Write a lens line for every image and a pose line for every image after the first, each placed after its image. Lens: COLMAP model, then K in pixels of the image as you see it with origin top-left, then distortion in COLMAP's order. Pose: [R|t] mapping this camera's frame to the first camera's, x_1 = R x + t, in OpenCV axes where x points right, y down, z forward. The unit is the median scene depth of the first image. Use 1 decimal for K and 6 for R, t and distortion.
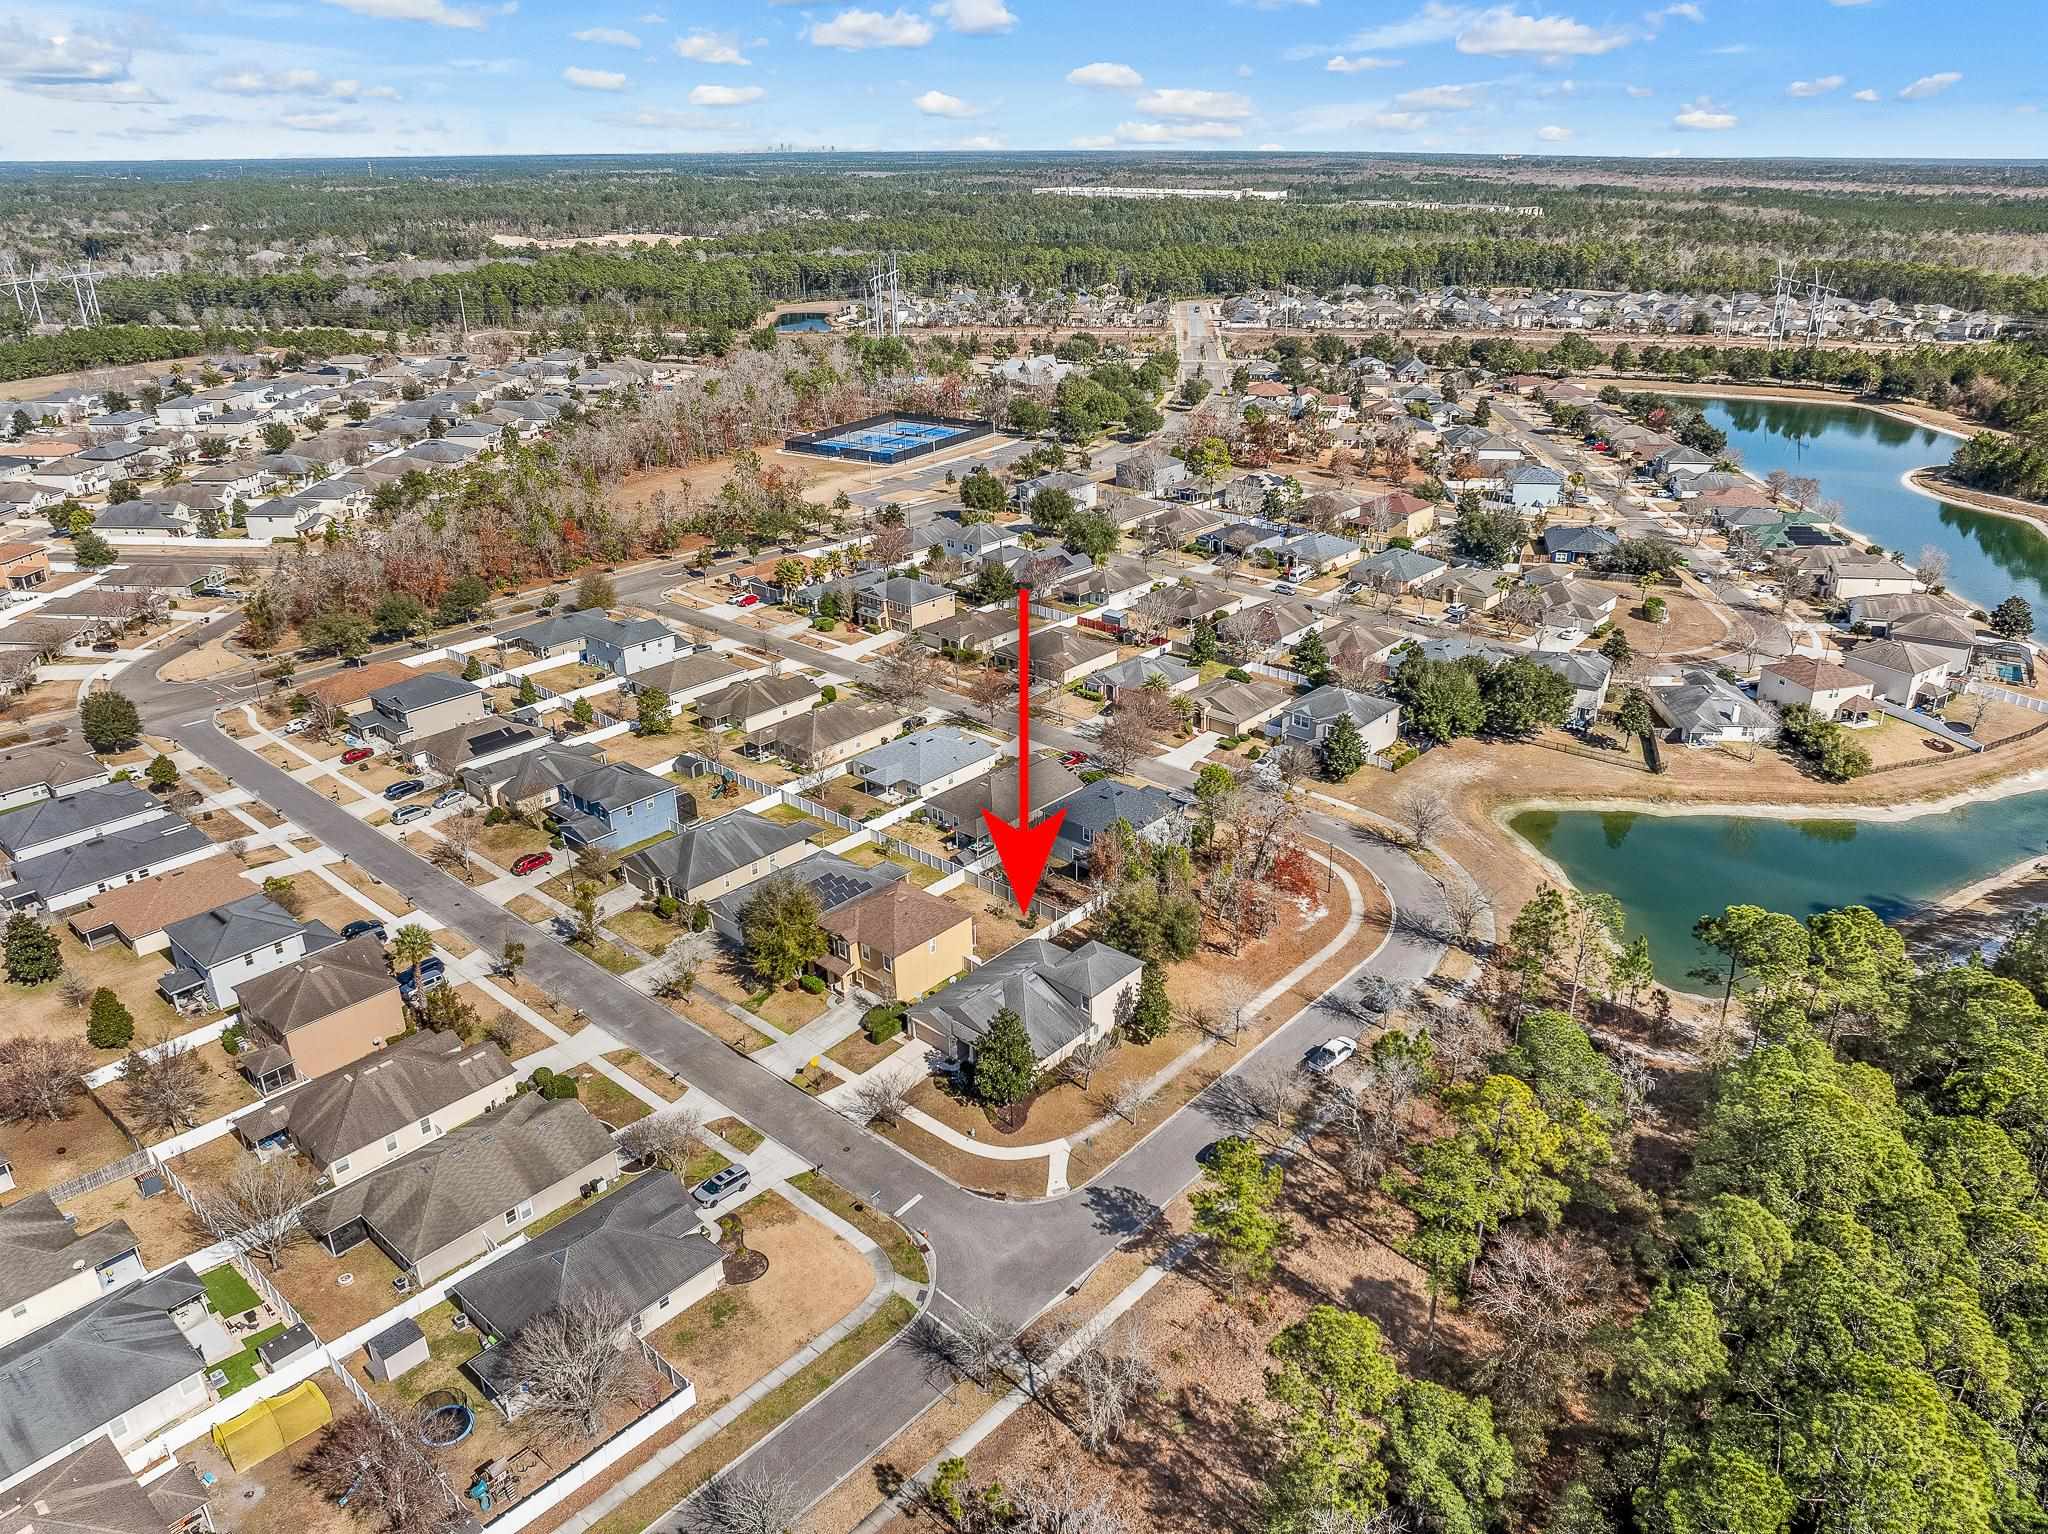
lens RADIAL K [[1429.2, 0, 1050.8], [0, 1429.2, 760.9], [0, 0, 1]] dist [-0.035068, -0.009303]
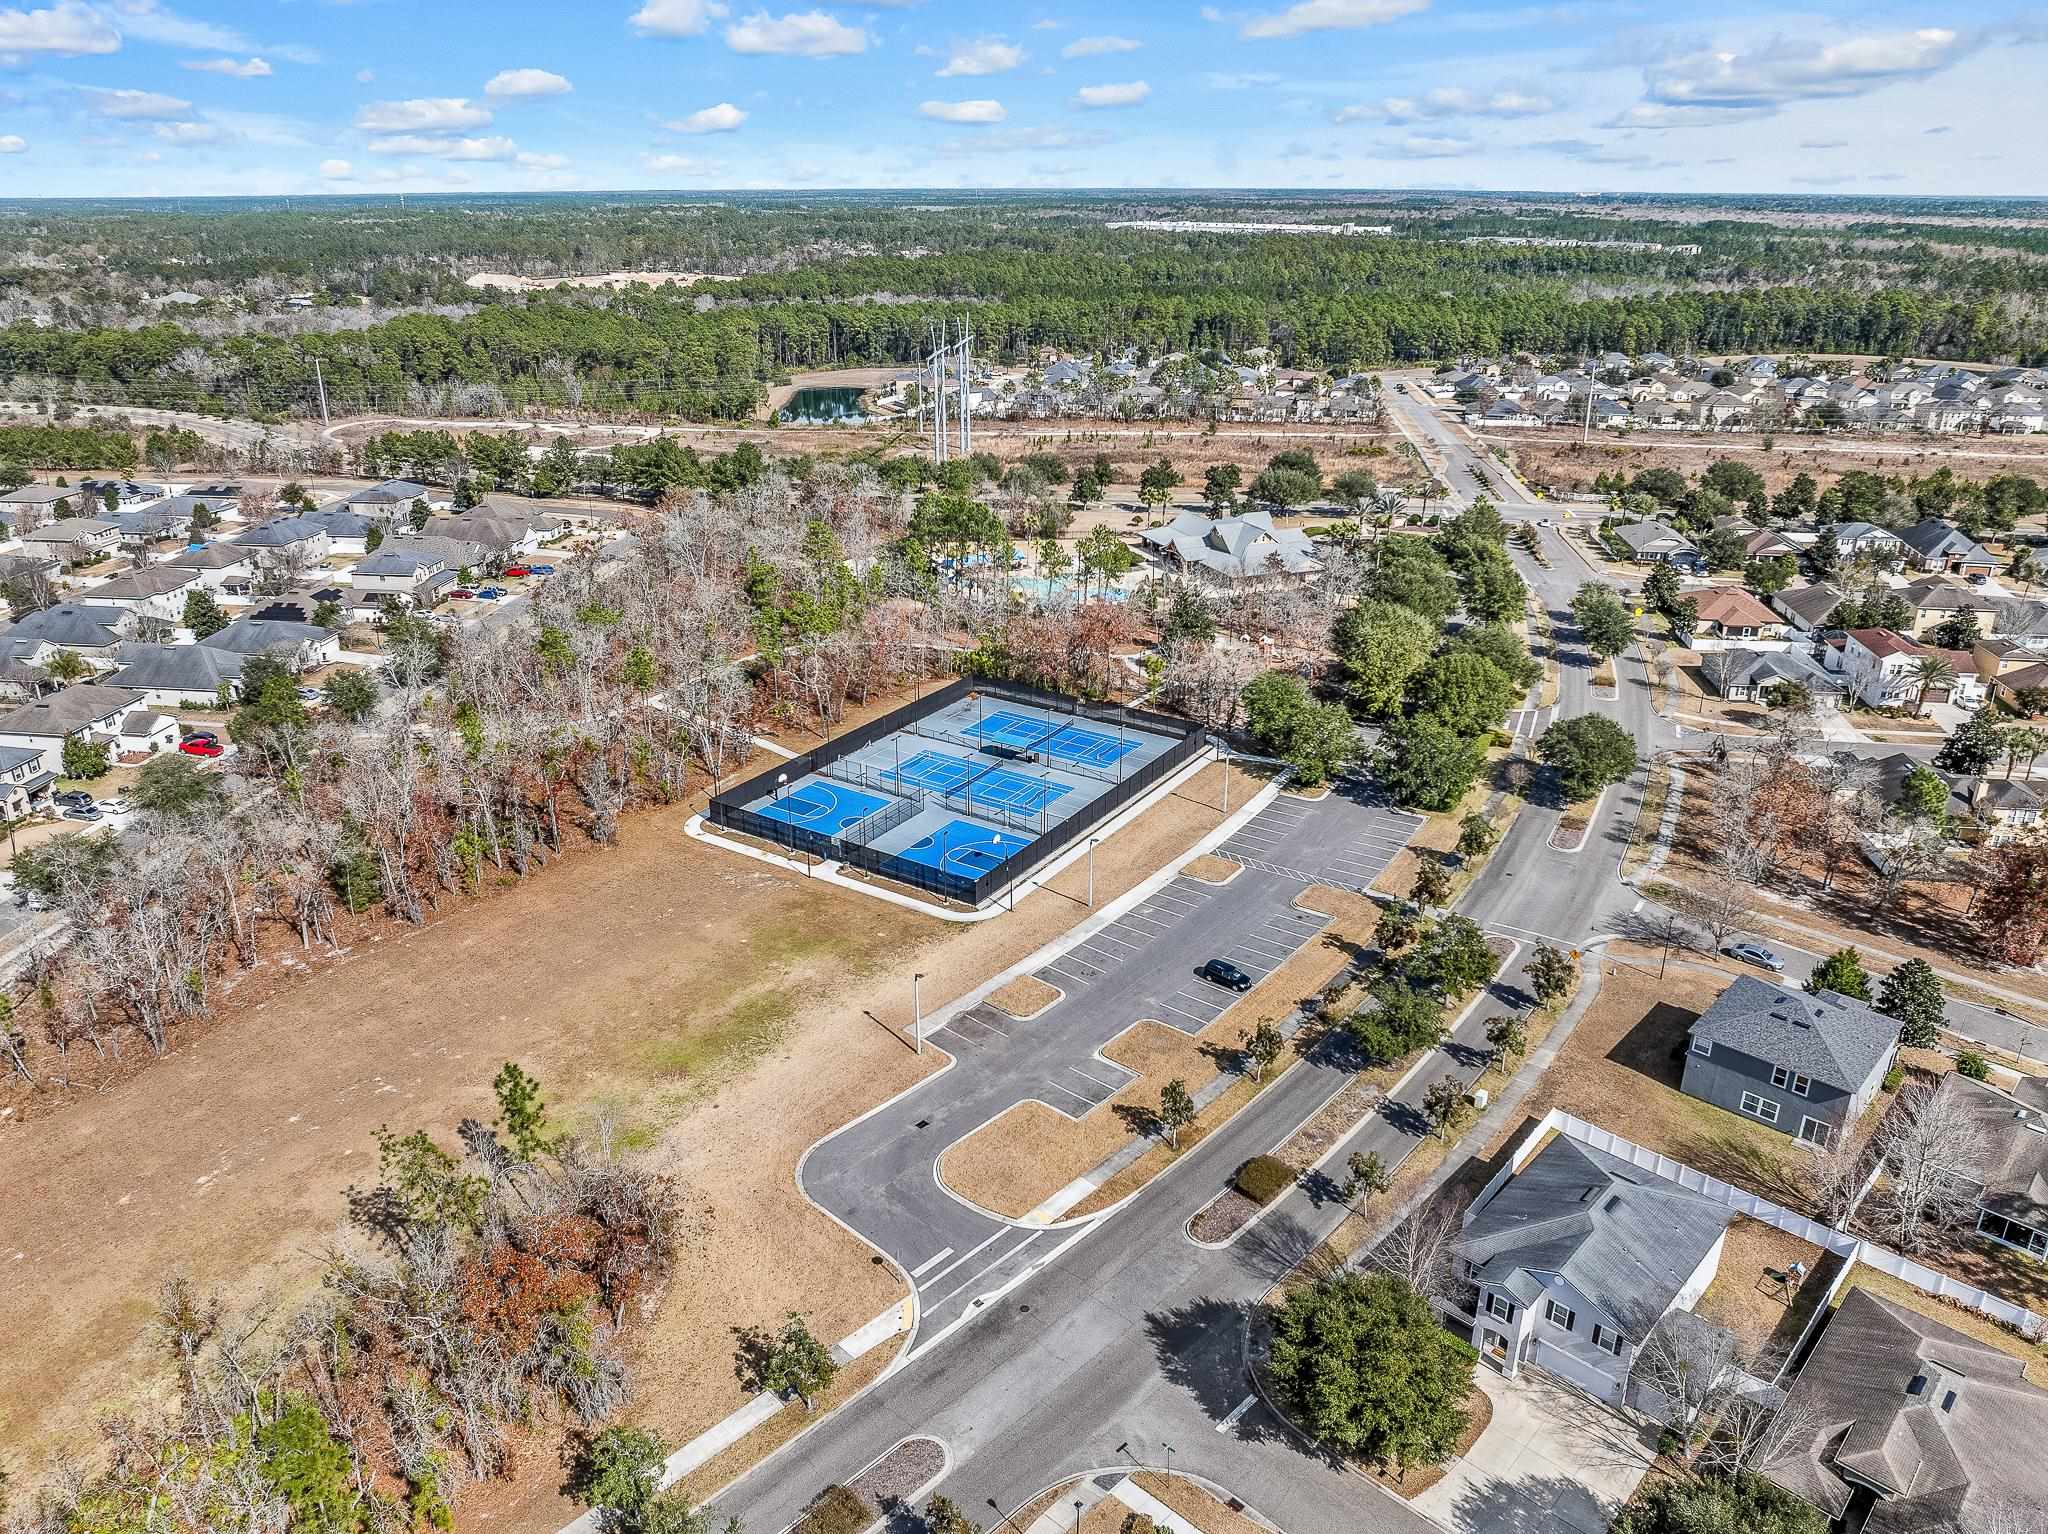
lens RADIAL K [[1458.6, 0, 1024.0], [0, 1458.6, 767.0], [0, 0, 1]] dist [-0.037706, 0.000655]
pose [[0.998471, 0.019650, -0.051658, -0.123413], [-0.020977, 0.999461, -0.025268, -0.364818], [0.051134, 0.026313, 0.998345, 0.957747]]
